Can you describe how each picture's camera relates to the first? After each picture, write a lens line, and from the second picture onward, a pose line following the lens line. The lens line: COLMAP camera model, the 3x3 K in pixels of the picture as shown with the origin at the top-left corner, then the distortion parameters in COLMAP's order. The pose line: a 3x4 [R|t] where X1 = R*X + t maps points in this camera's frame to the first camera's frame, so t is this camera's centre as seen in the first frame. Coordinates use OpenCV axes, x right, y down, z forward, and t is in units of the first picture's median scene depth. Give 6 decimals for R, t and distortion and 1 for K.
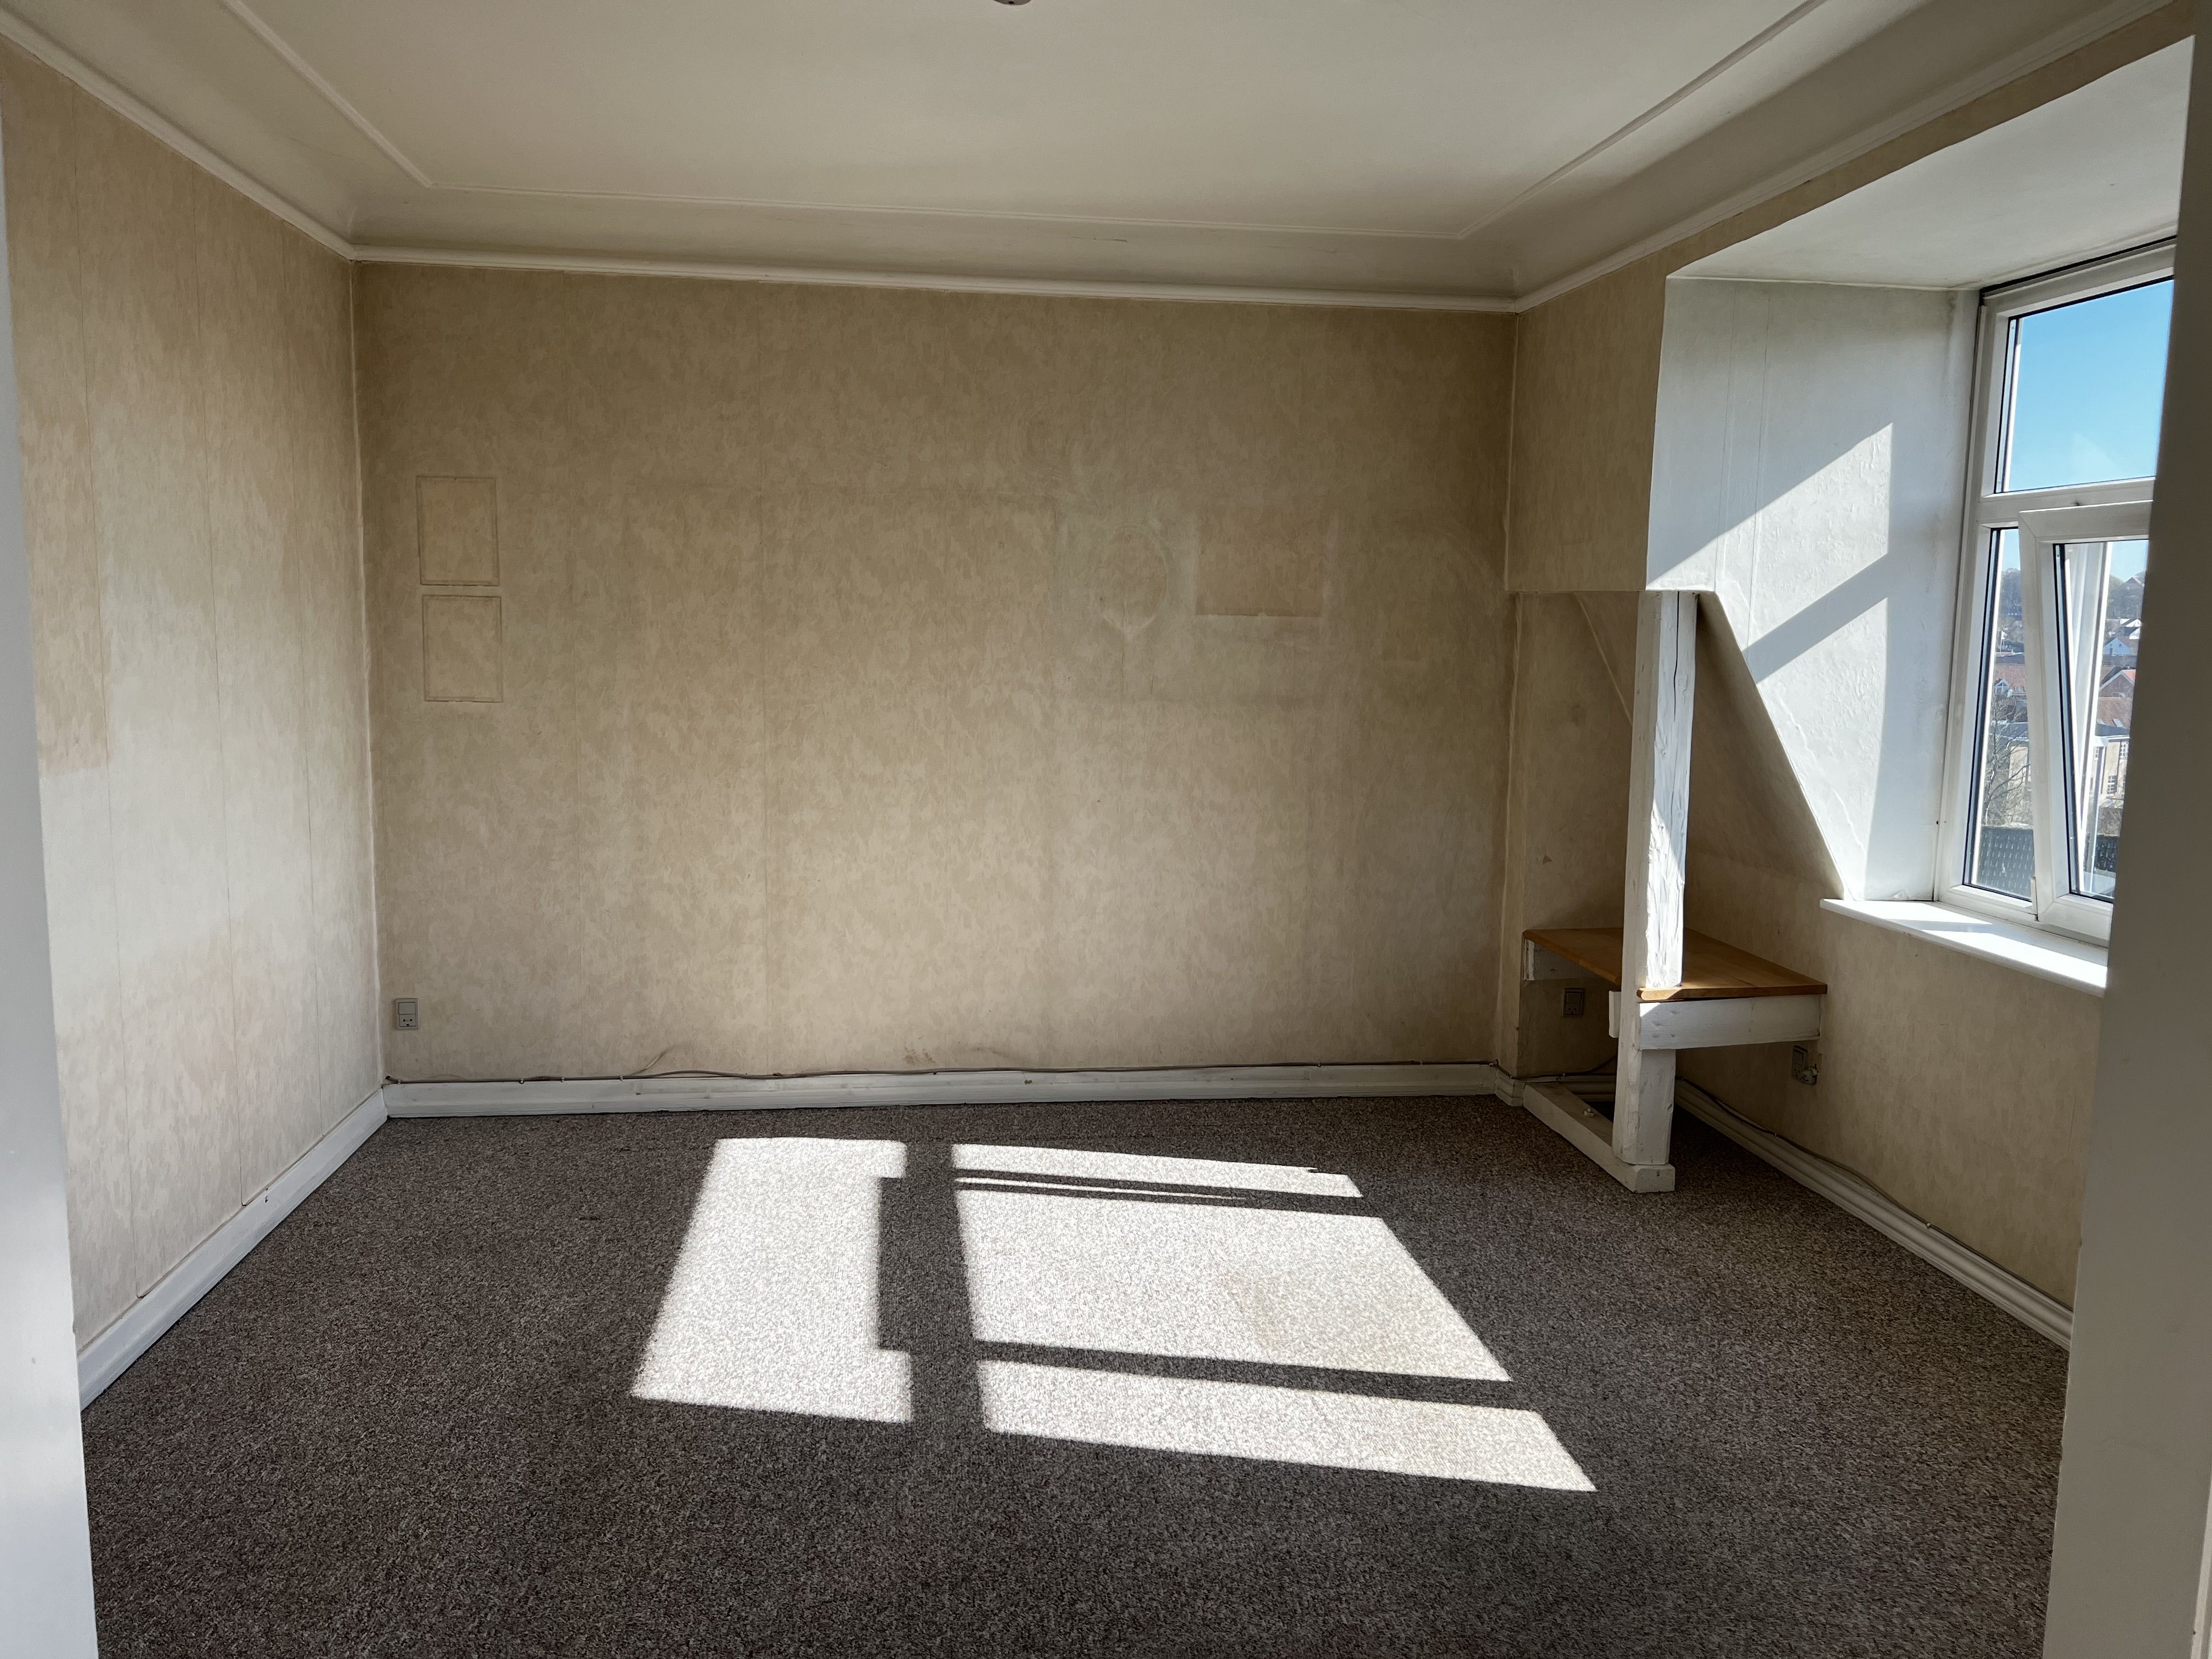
lens RADIAL K [[1666.6, 0, 1109.0], [0, 1666.6, 839.2], [0, 0, 1]] dist [0.057150, -0.068220]
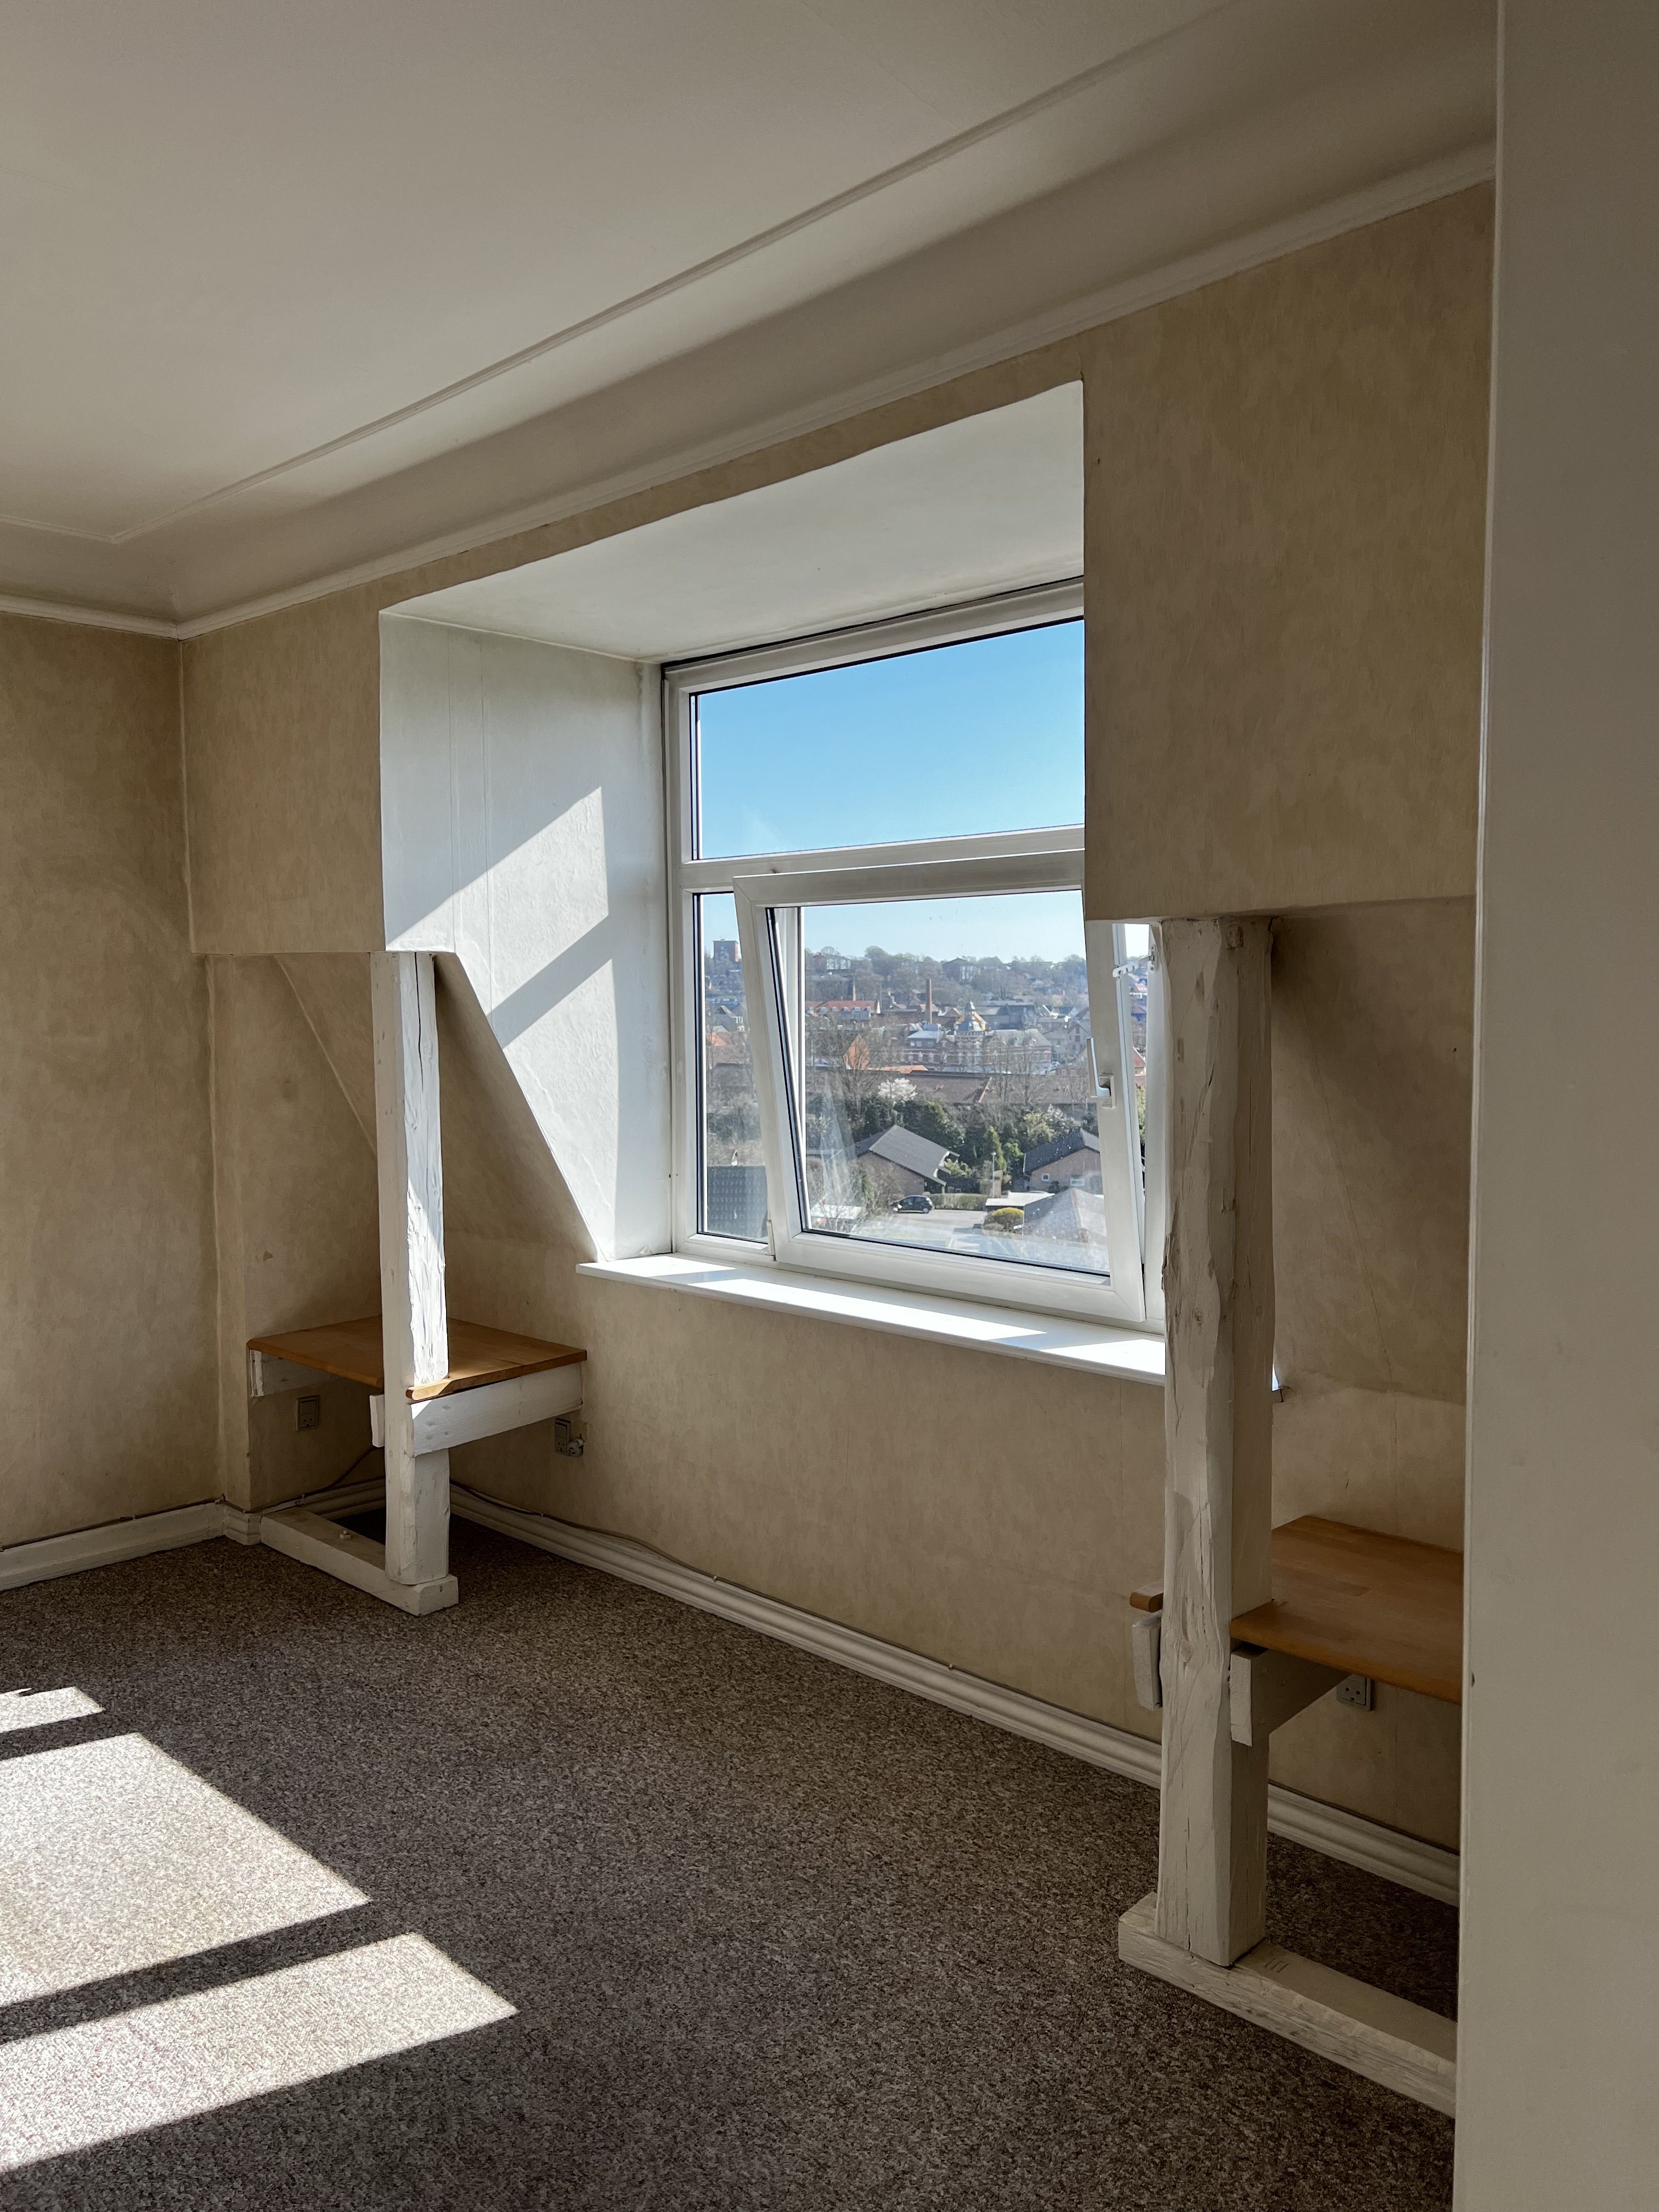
lens RADIAL K [[1666.6, 0, 829.5], [0, 1666.6, 1106.0], [0, 0, 1]] dist [0.057150, -0.068220]
pose [[0.787146, -0.059972, 0.613844, -0.052515], [0.097663, 0.994824, -0.028042, -0.015458], [-0.608985, 0.082023, 0.788929, 0.143122]]
